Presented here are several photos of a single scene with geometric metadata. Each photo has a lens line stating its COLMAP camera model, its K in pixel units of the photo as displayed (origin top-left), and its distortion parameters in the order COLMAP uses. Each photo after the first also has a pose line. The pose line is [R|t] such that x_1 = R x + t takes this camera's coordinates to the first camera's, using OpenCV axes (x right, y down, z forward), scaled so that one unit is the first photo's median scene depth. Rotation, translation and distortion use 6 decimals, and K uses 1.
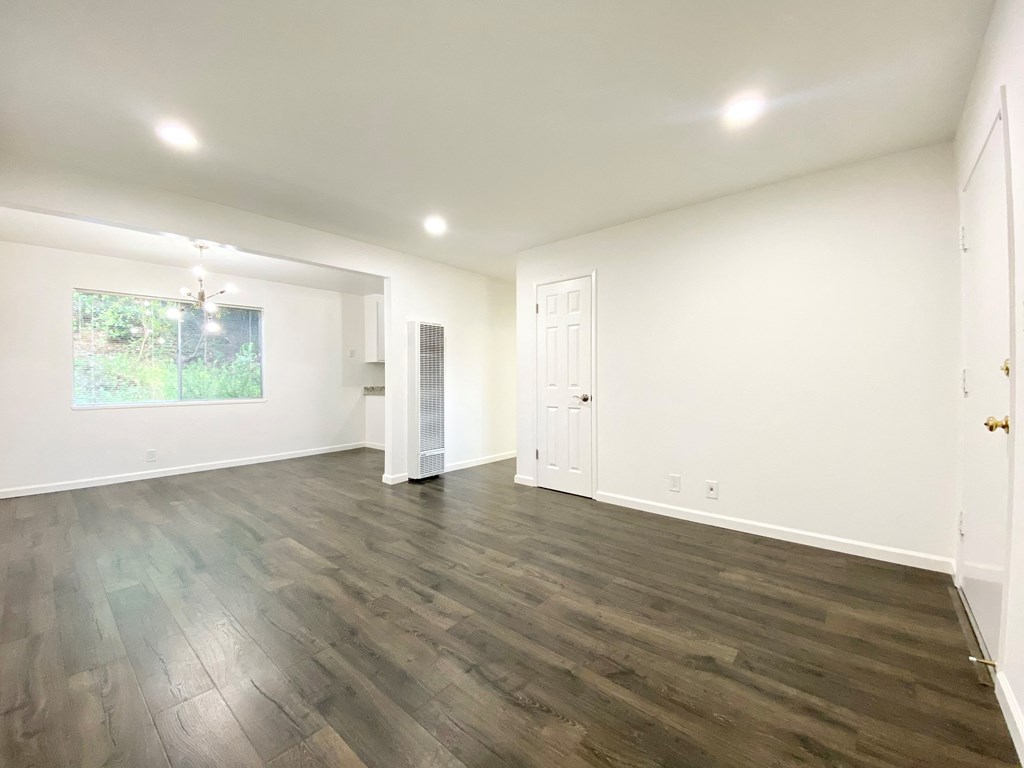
lens RADIAL K [[415.8, 0, 505.9], [0, 415.8, 381.8], [0, 0, 1]] dist [0.017720, -0.018419]
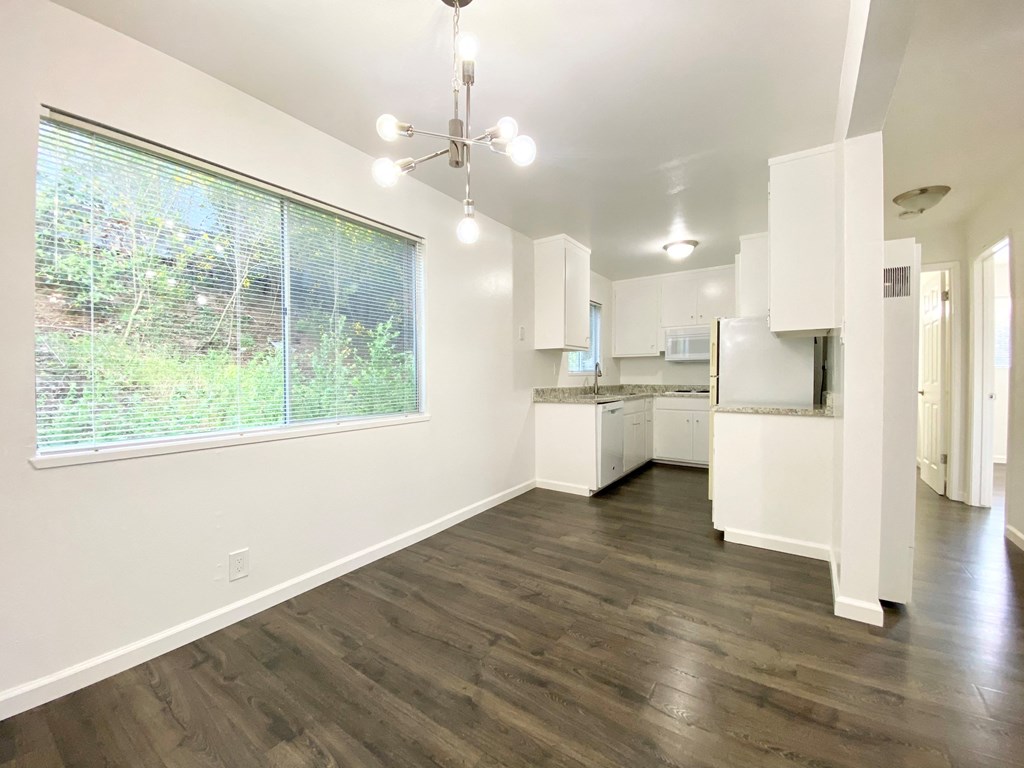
lens RADIAL K [[415.8, 0, 505.9], [0, 415.8, 381.8], [0, 0, 1]] dist [0.017720, -0.018419]
pose [[0.993806, -0.006121, 0.110959, -0.769766], [0.005223, 0.999951, 0.008377, -0.006479], [-0.111005, -0.007745, 0.993790, 0.685995]]
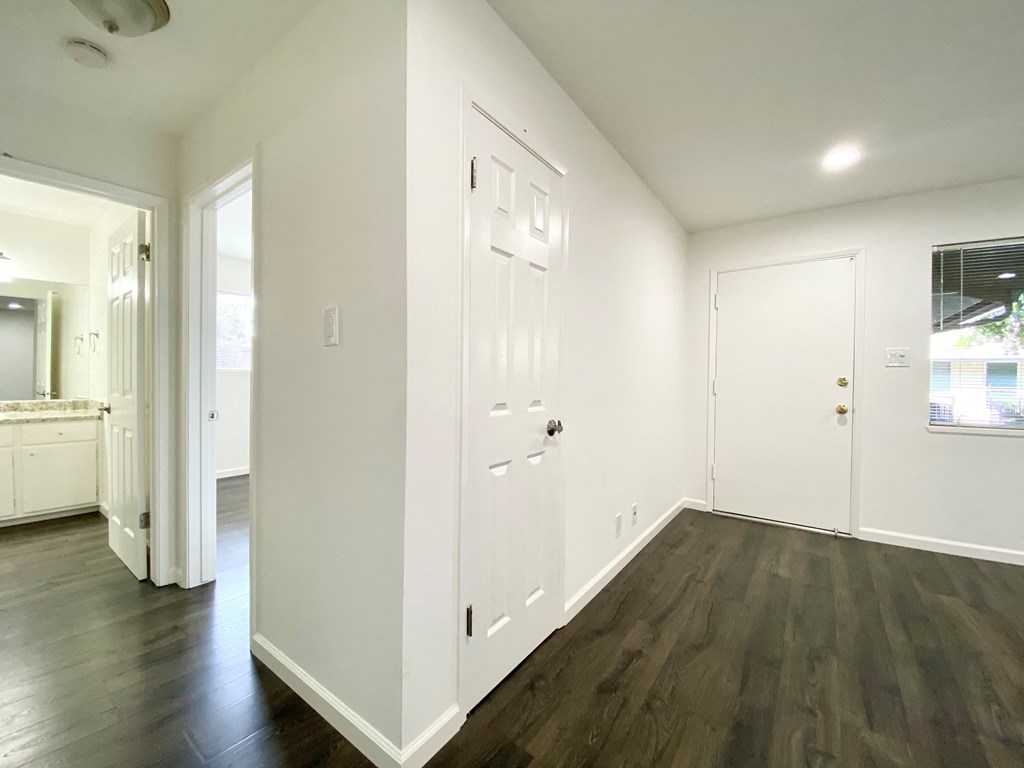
lens RADIAL K [[415.8, 0, 505.9], [0, 415.8, 381.8], [0, 0, 1]] dist [0.017720, -0.018419]
pose [[-0.083425, -0.010673, 0.996457, -0.273666], [-0.004166, 0.999938, 0.010361, -0.018535], [-0.996505, -0.003287, -0.083464, 1.073376]]
